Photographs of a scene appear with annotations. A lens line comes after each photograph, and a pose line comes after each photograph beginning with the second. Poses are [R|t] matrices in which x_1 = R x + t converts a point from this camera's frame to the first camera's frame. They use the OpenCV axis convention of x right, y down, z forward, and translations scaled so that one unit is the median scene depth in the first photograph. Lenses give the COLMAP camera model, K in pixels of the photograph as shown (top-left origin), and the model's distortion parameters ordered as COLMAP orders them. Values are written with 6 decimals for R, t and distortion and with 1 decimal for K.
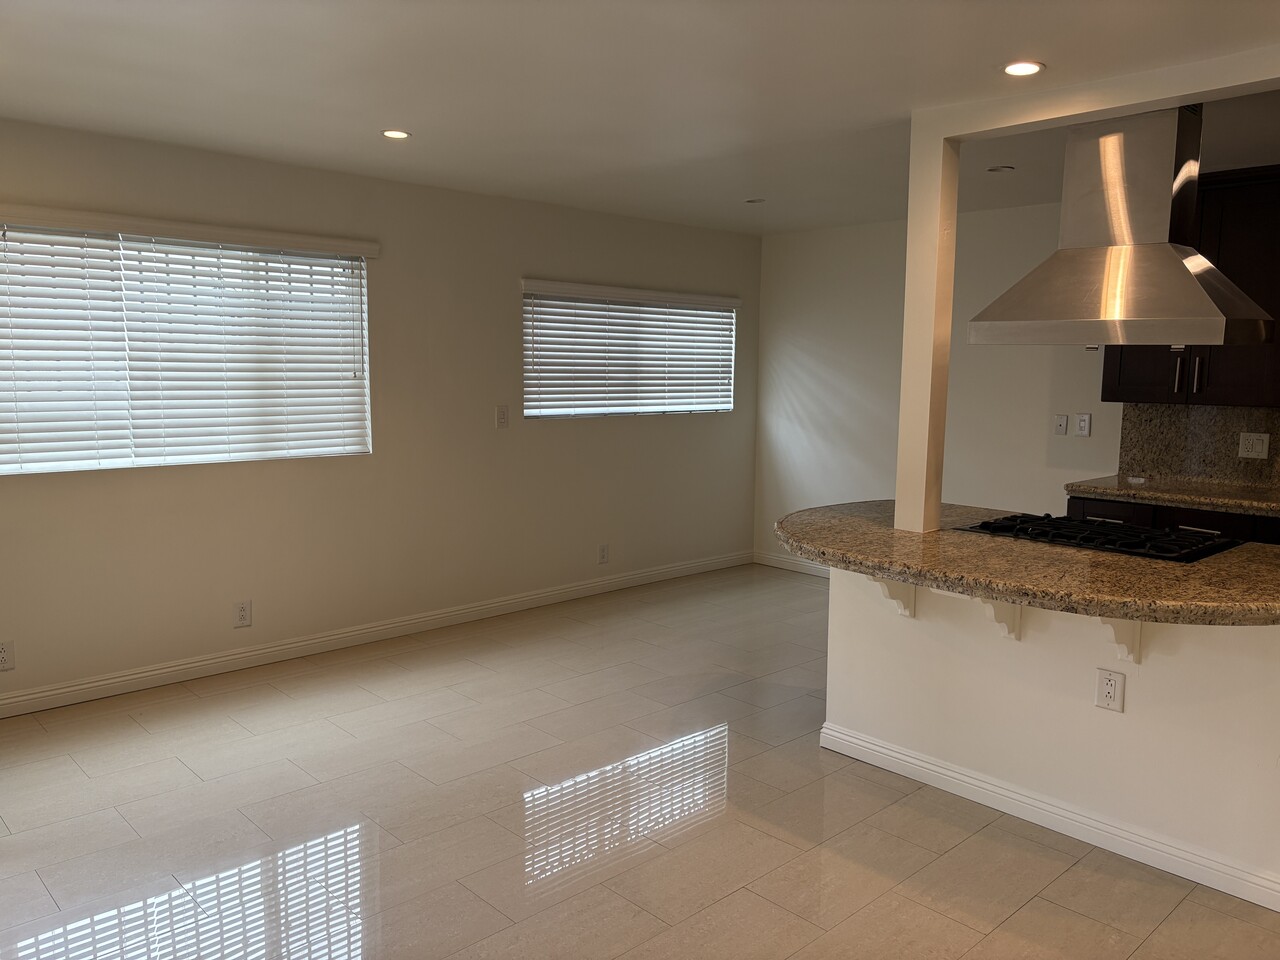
lens RADIAL K [[963.5, 0, 634.3], [0, 963.5, 481.3], [0, 0, 1]] dist [0.049291, -0.059979]
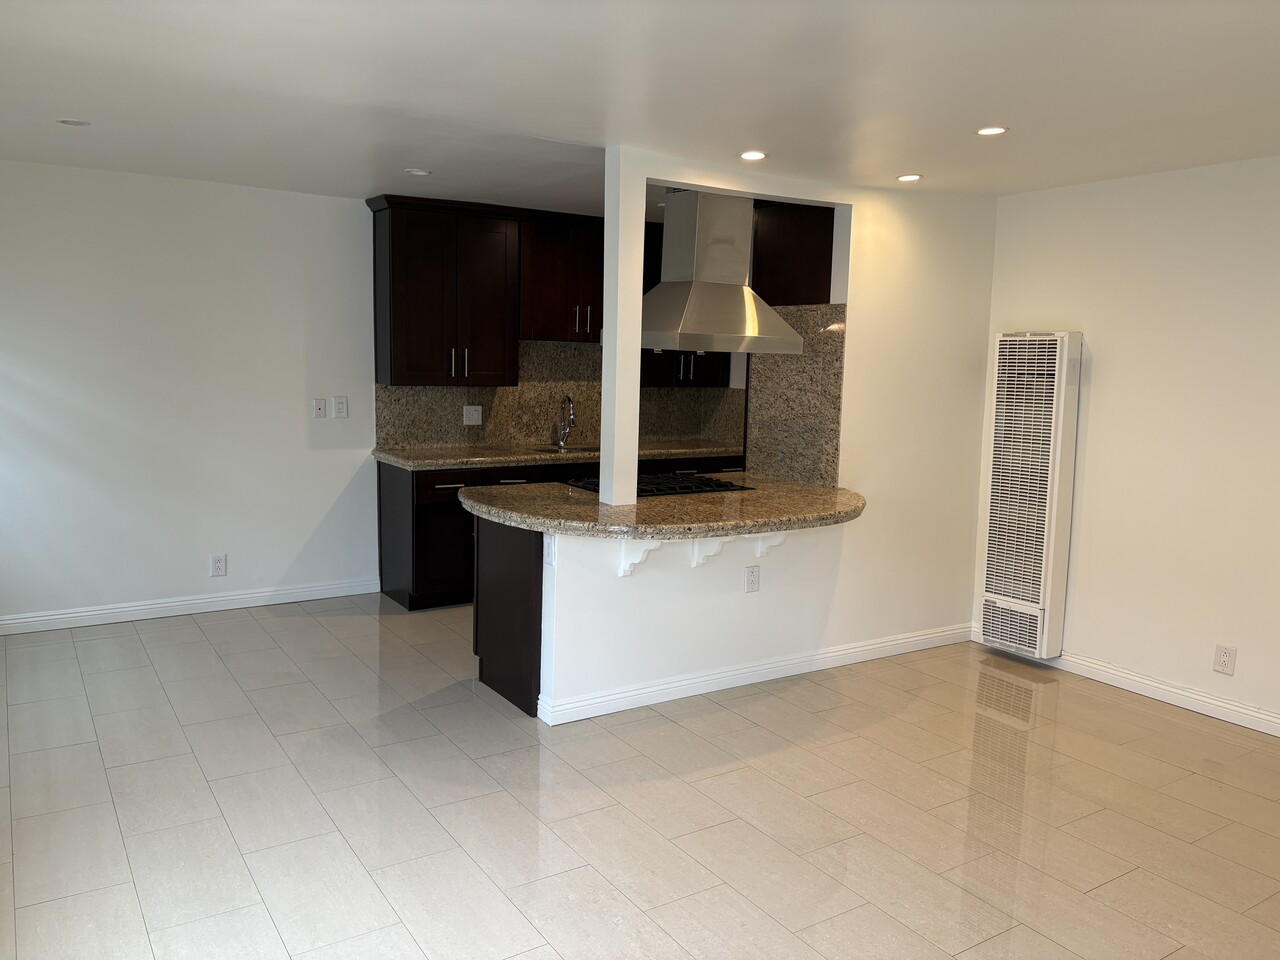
lens RADIAL K [[963.5, 0, 644.1], [0, 963.5, 484.0], [0, 0, 1]] dist [0.049291, -0.059979]
pose [[0.165967, -0.136755, 0.976603, -0.880274], [0.095612, 0.987903, 0.122089, -0.118124], [-0.981485, 0.073112, 0.177035, 0.786995]]
